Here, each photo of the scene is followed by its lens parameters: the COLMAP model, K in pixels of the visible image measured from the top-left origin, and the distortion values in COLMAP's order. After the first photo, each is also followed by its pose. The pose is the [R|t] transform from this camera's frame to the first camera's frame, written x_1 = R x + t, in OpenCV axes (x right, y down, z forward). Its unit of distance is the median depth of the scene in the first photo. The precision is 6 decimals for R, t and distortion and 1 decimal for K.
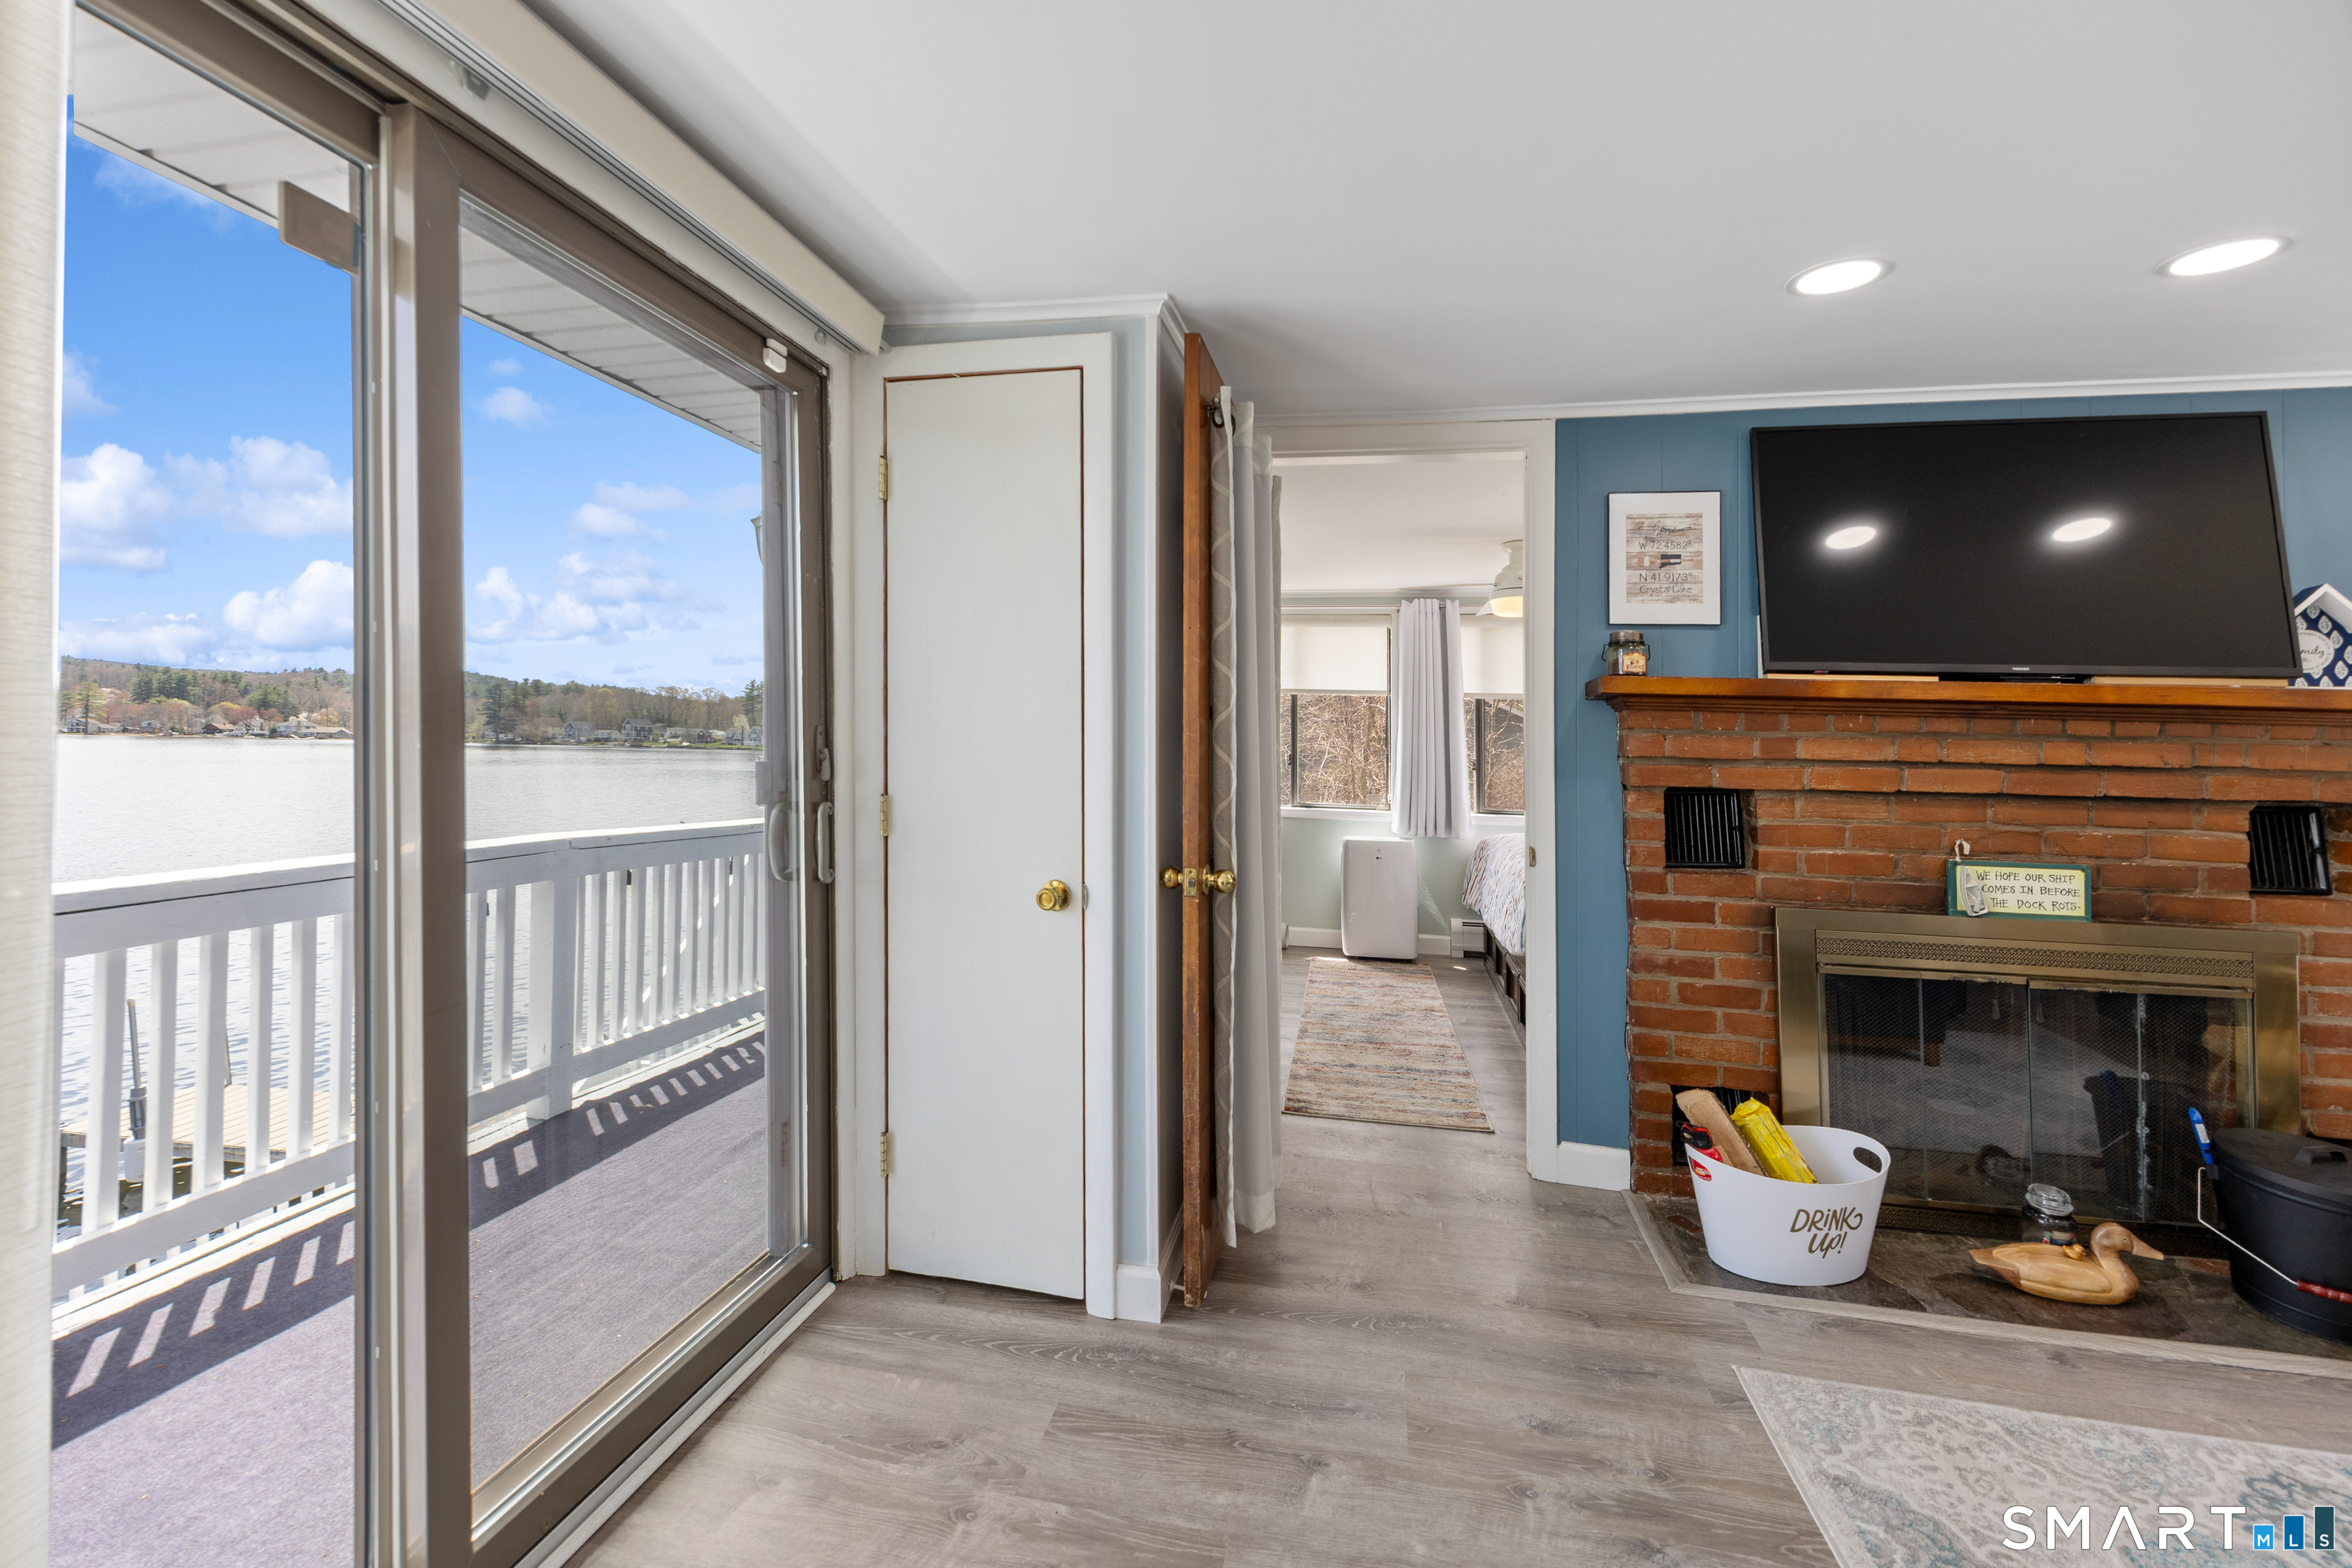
lens RADIAL K [[989.6, 0, 1171.6], [0, 989.6, 725.5], [0, 0, 1]] dist [0.017239, -0.000067]
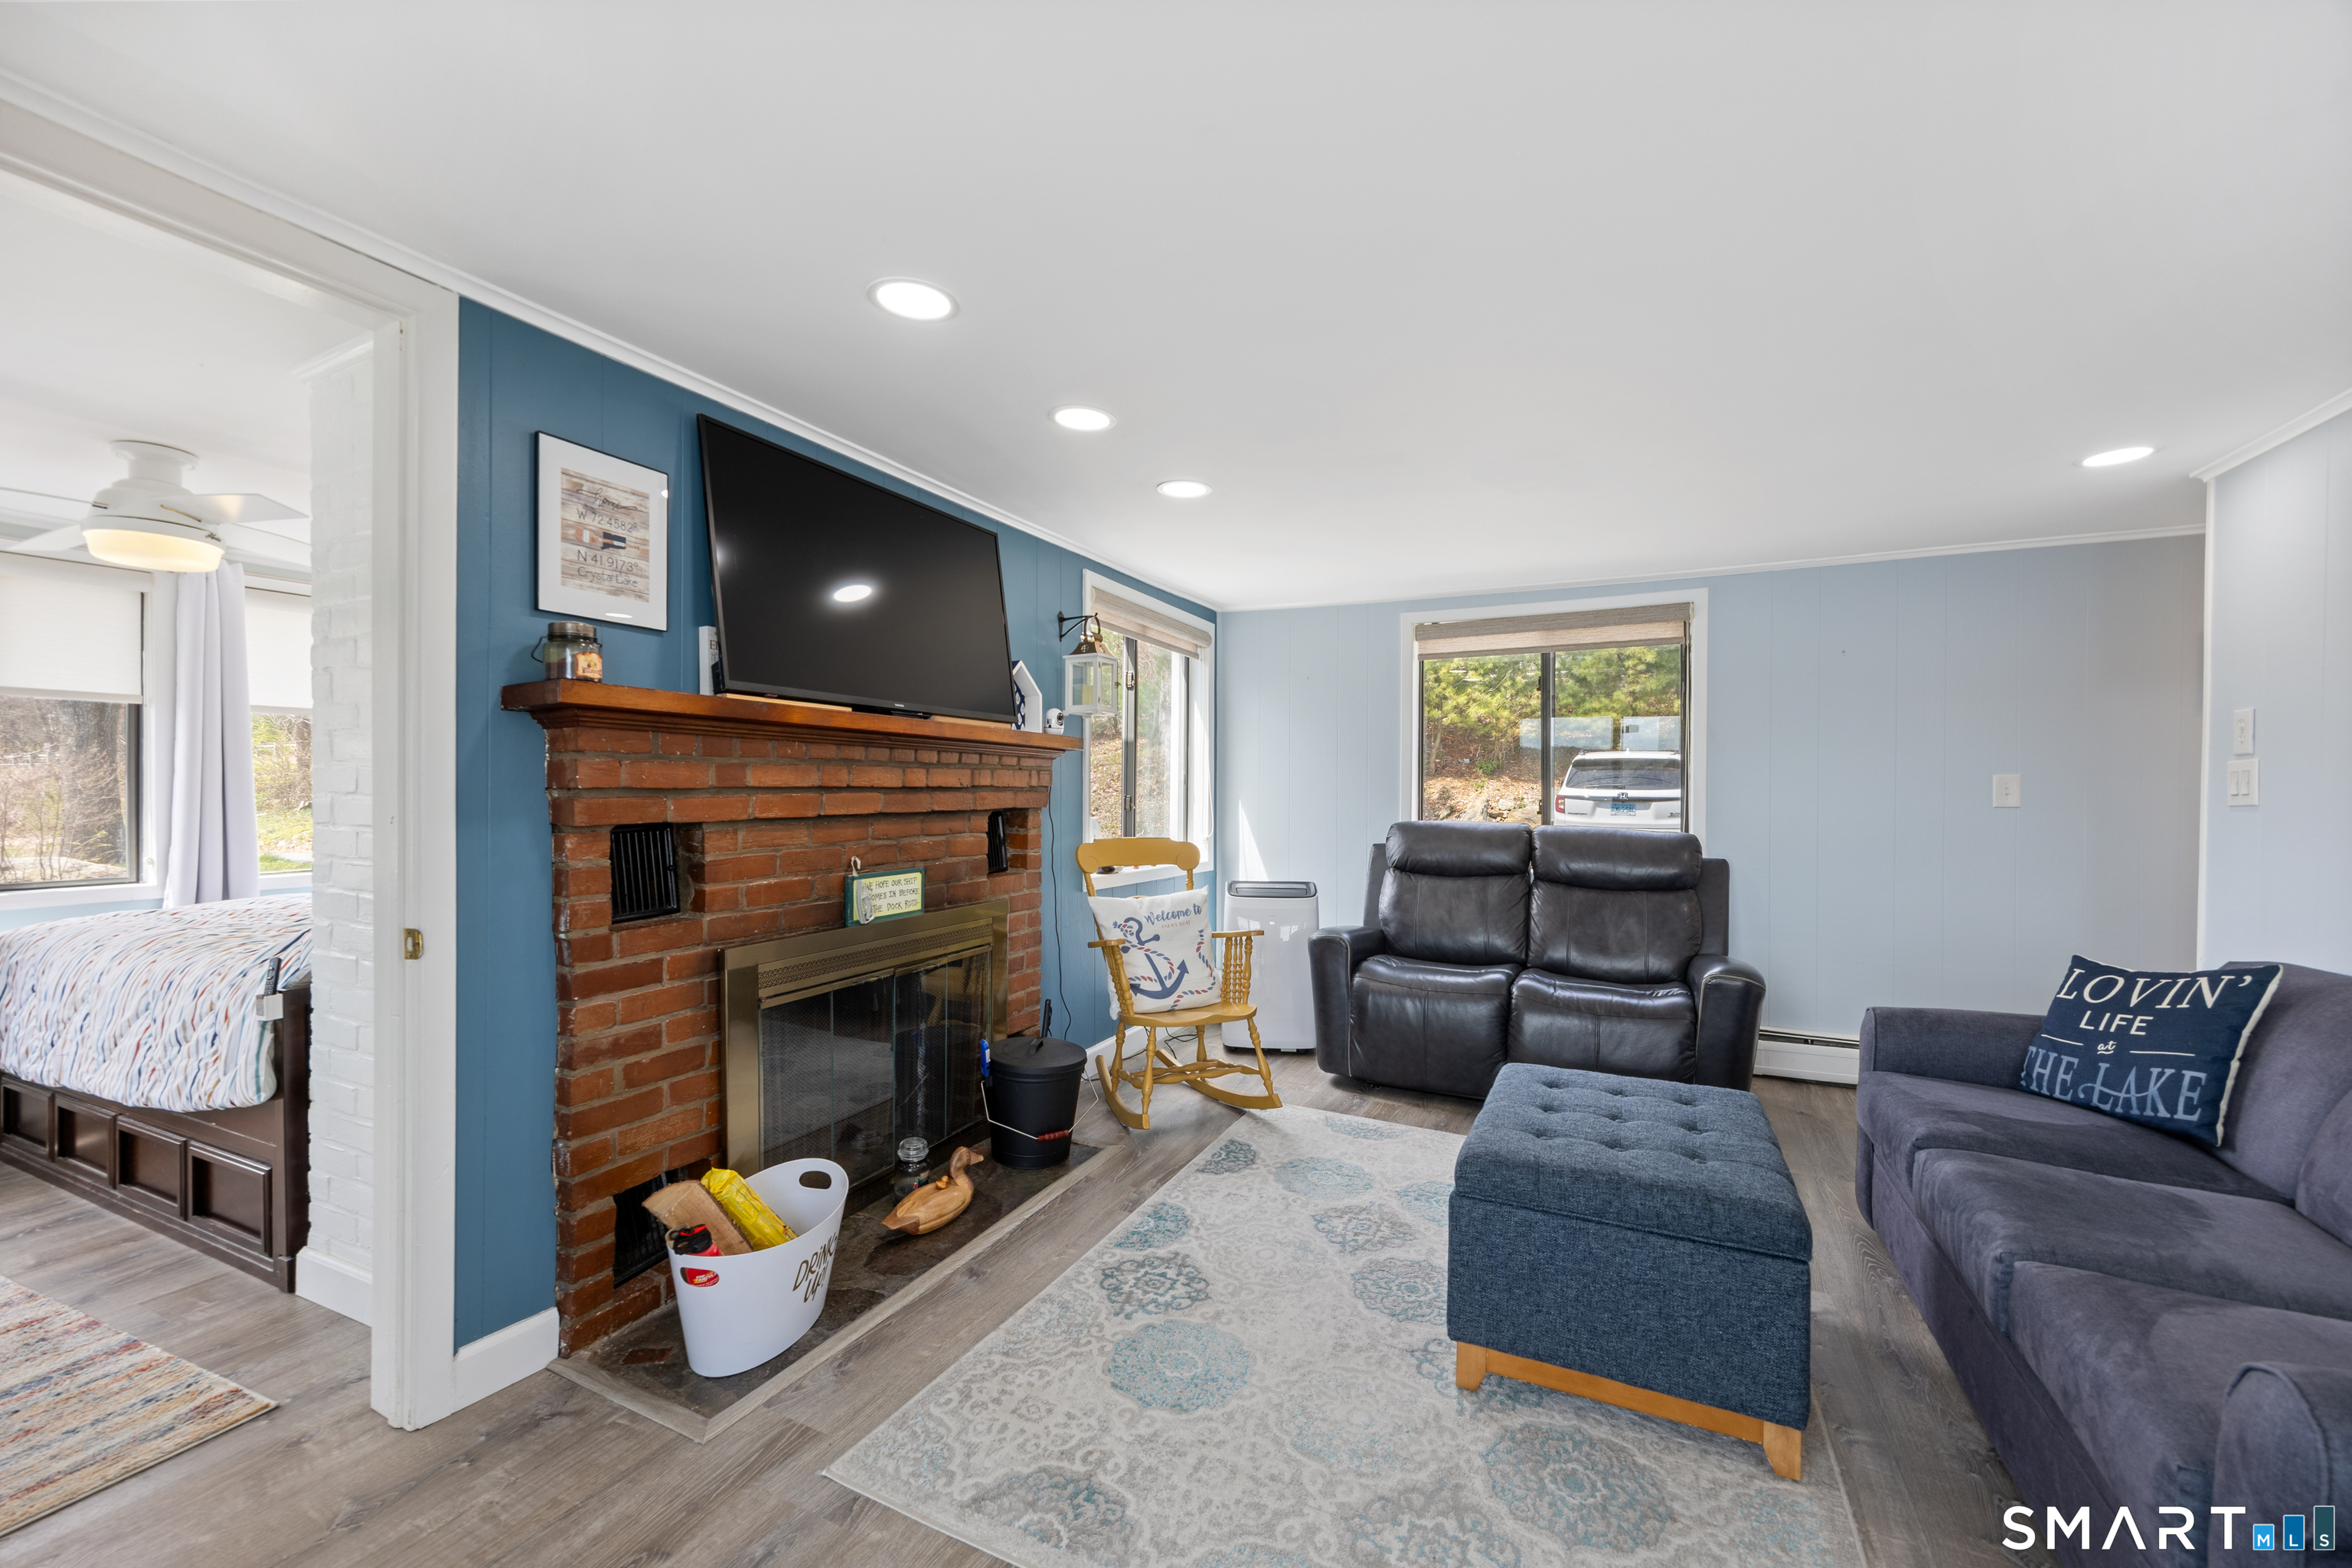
lens RADIAL K [[959.3, 0, 1212.3], [0, 959.3, 764.2], [0, 0, 1]] dist [0.008662, -0.000058]
pose [[0.233403, 0.001084, 0.972380, -0.149736], [-0.017089, 0.999850, 0.002987, 0.002387], [-0.972230, -0.017314, 0.233386, 0.371349]]
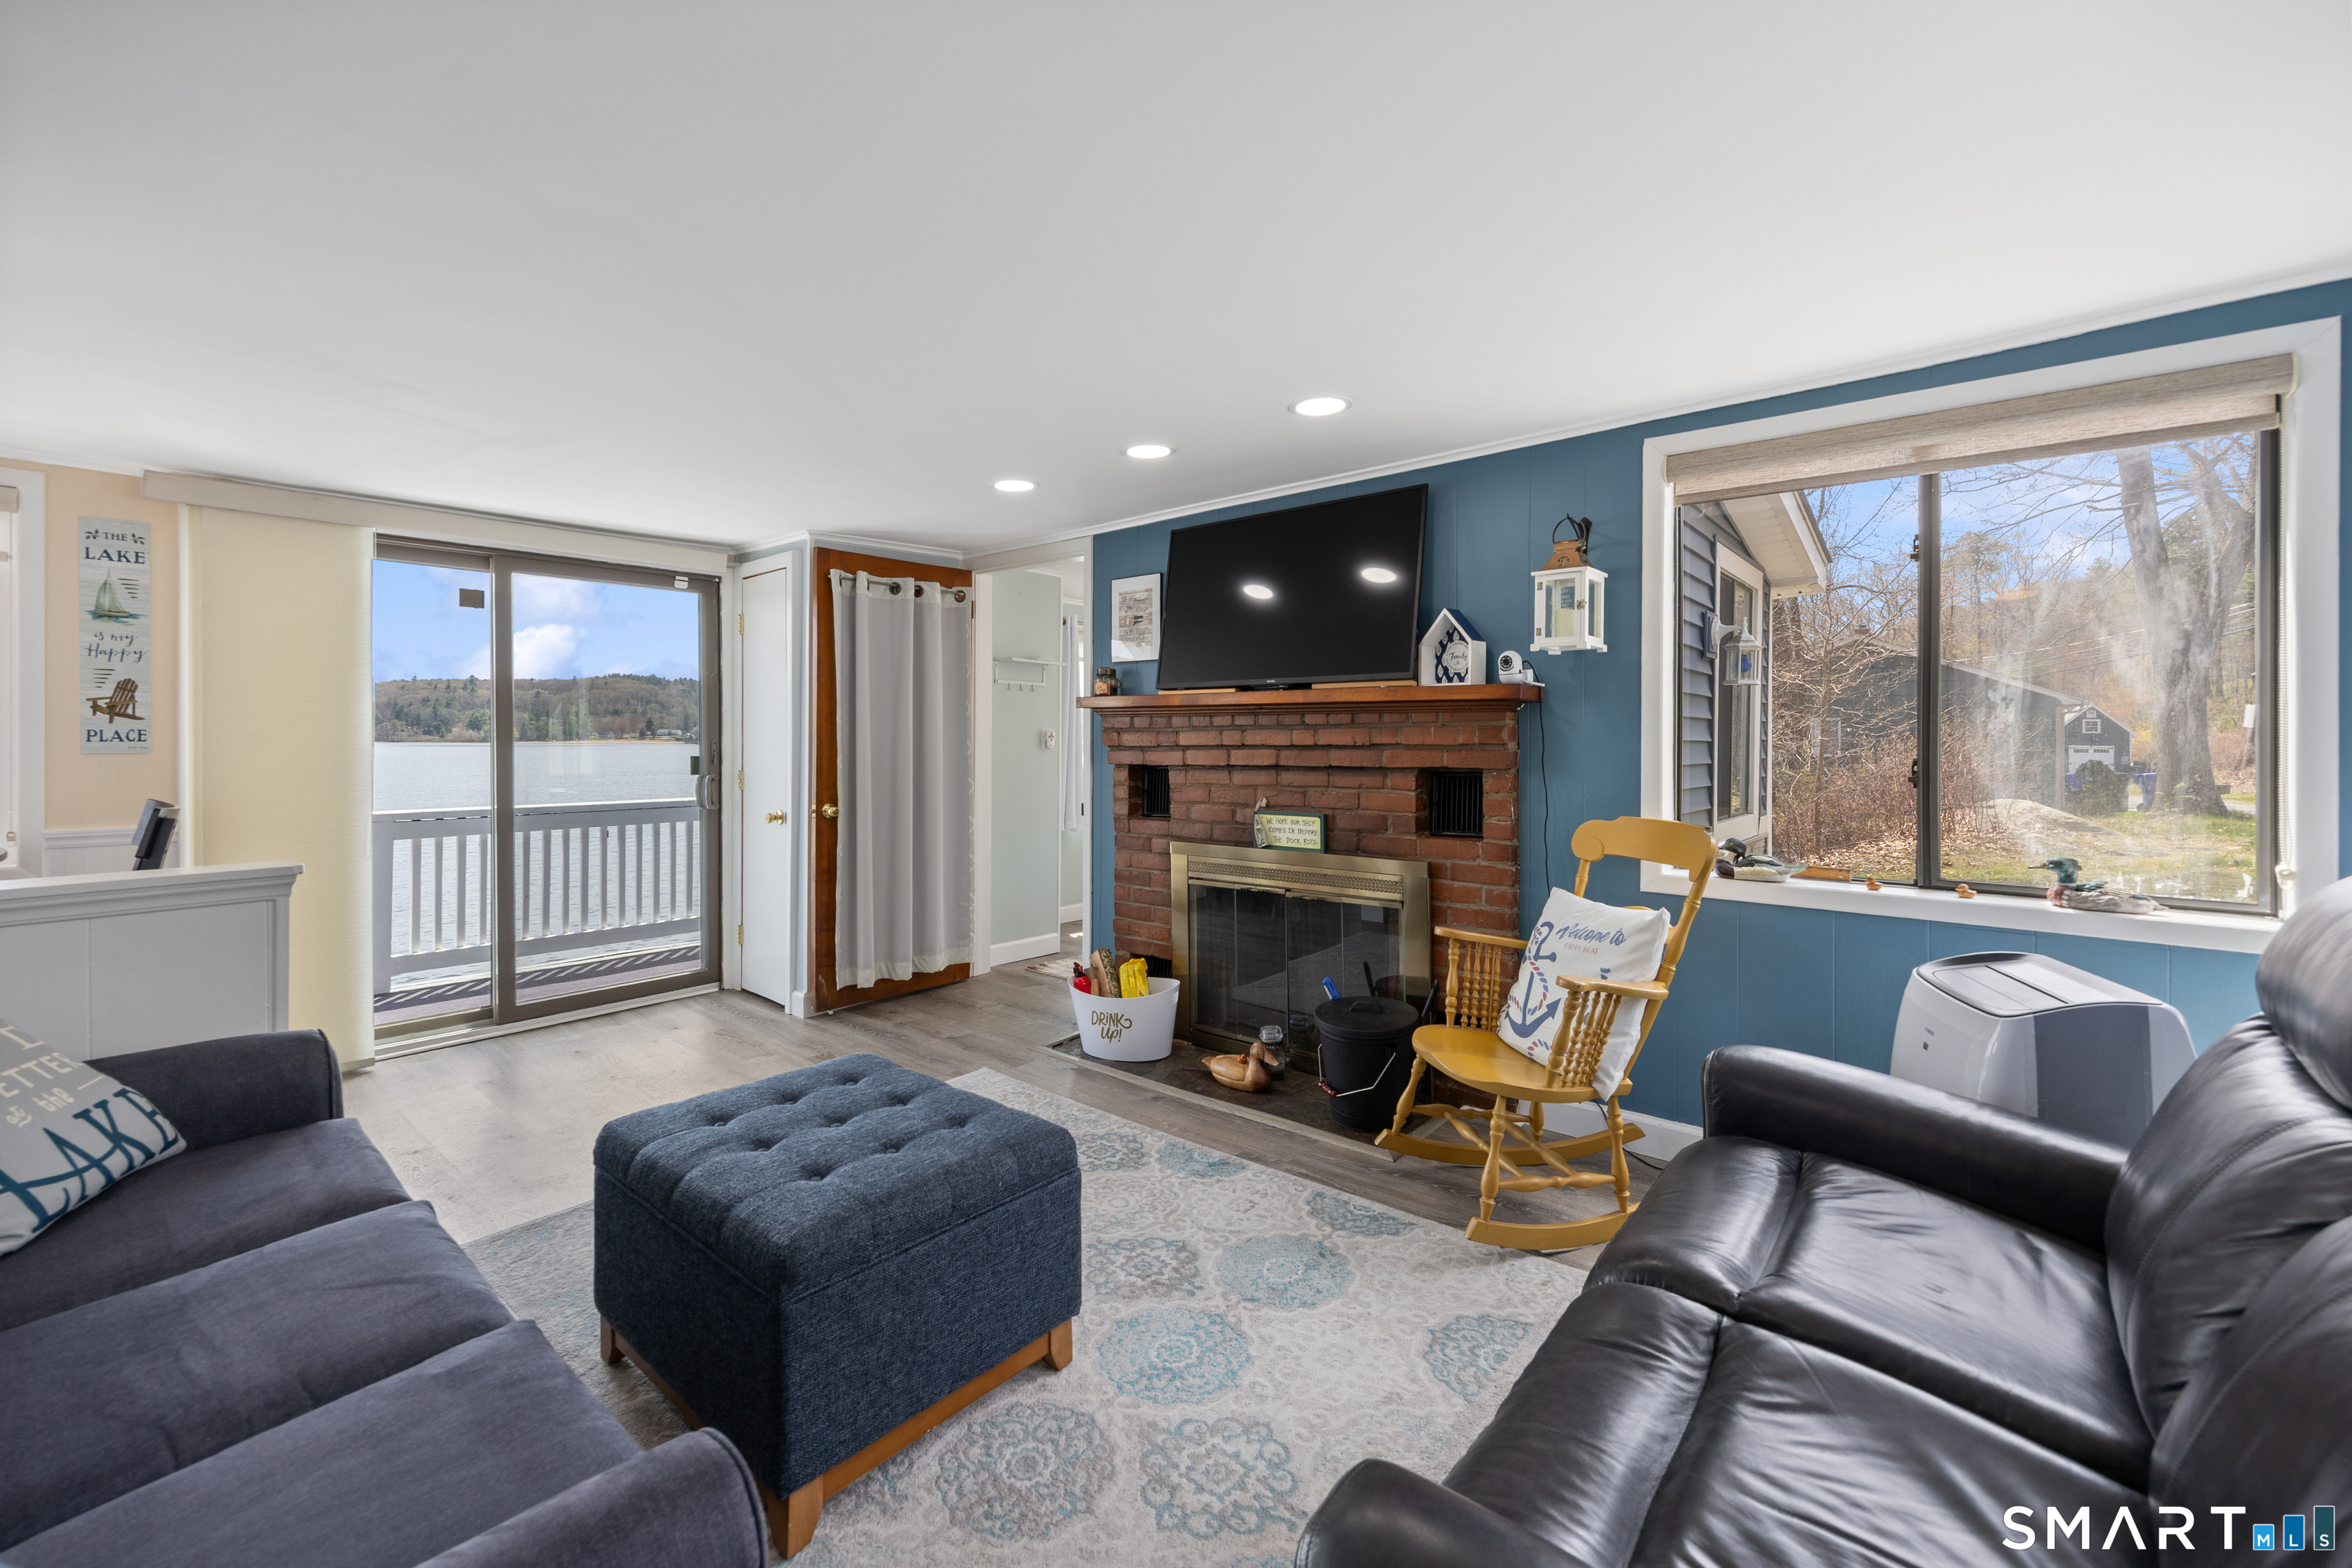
lens RADIAL K [[936.1, 0, 1190.4], [0, 936.1, 748.3], [0, 0, 1]] dist [0.003272, -0.000003]
pose [[0.873662, -0.018212, -0.486192, 1.372481], [0.022618, 0.999739, 0.003195, 0.035032], [0.486007, -0.013788, 0.873846, -0.263119]]
